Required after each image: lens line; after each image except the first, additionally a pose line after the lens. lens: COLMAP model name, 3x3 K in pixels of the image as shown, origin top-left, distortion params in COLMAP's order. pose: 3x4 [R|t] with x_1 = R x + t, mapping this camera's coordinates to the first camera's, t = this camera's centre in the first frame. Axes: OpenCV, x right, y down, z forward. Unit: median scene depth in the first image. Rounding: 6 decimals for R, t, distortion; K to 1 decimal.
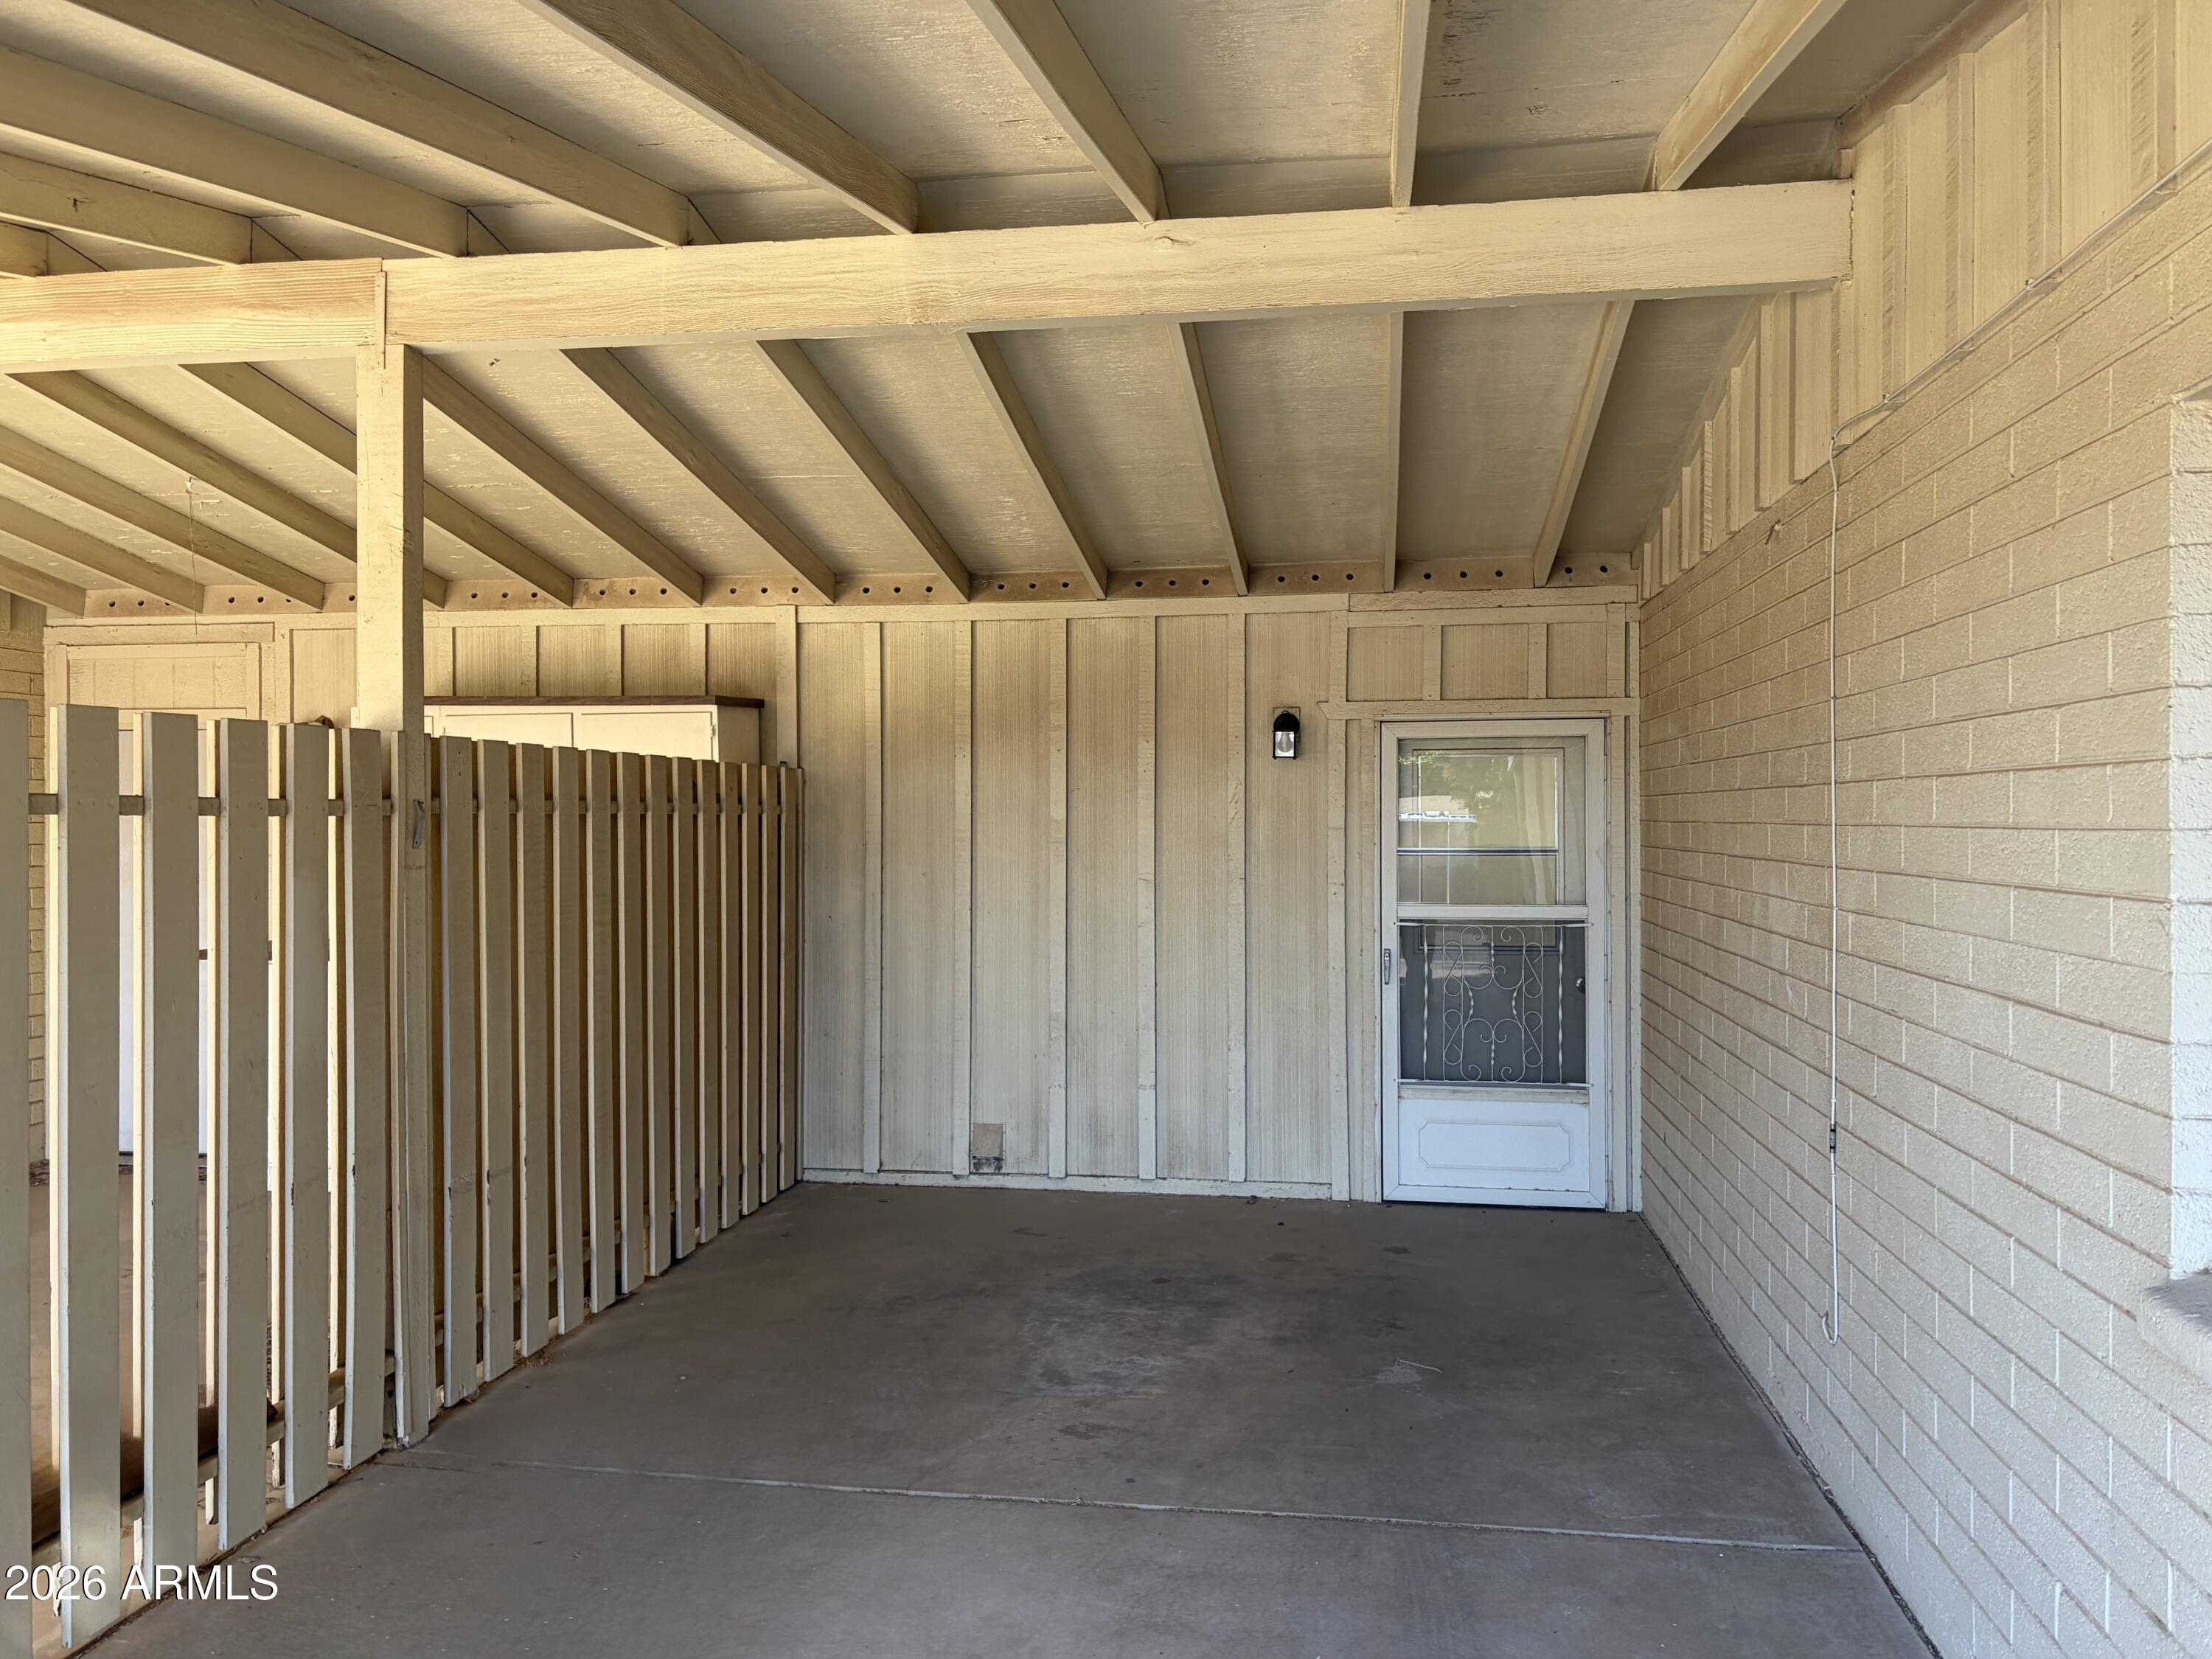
lens RADIAL K [[1674.6, 0, 1106.5], [0, 1674.6, 833.9], [0, 0, 1]] dist [0.043648, -0.039698]
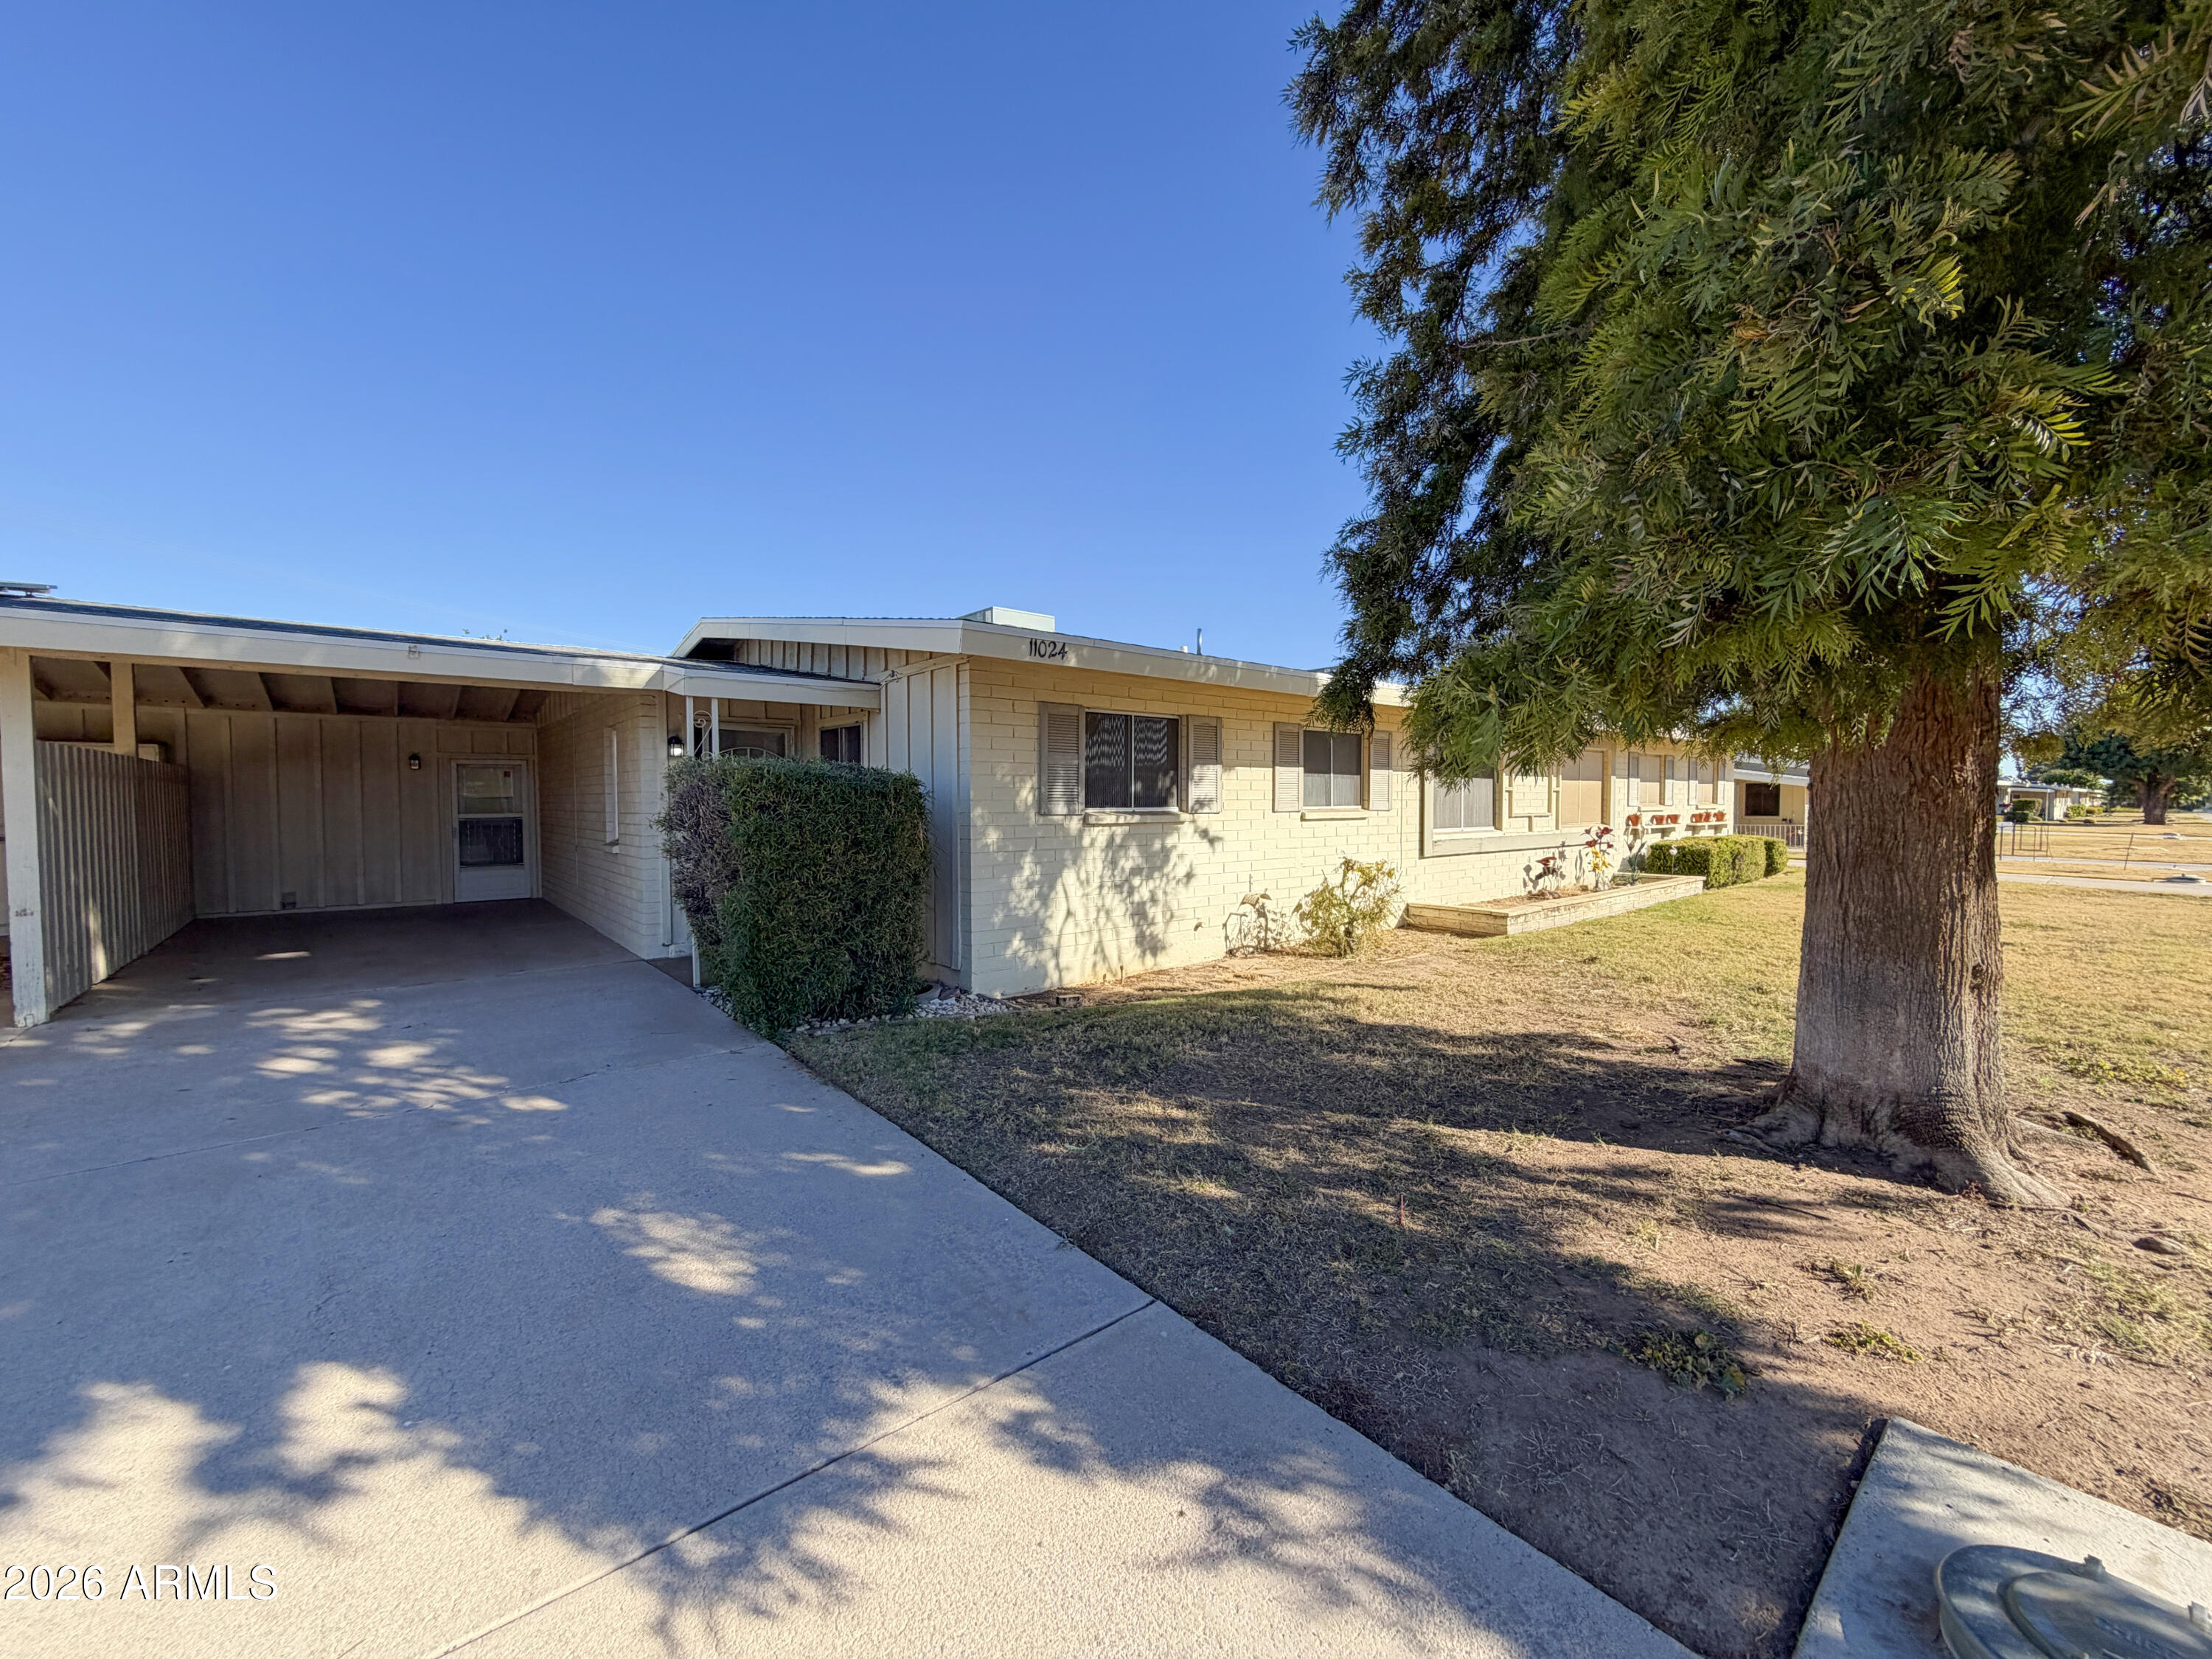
lens RADIAL K [[878.7, 0, 1105.8], [0, 878.7, 826.9], [0, 0, 1]] dist [-0.002429, 0.000323]
pose [[0.646771, -0.028412, 0.762155, -0.314161], [-0.003121, 0.999199, 0.039897, -0.005432], [-0.762678, -0.028183, 0.646164, -1.077789]]
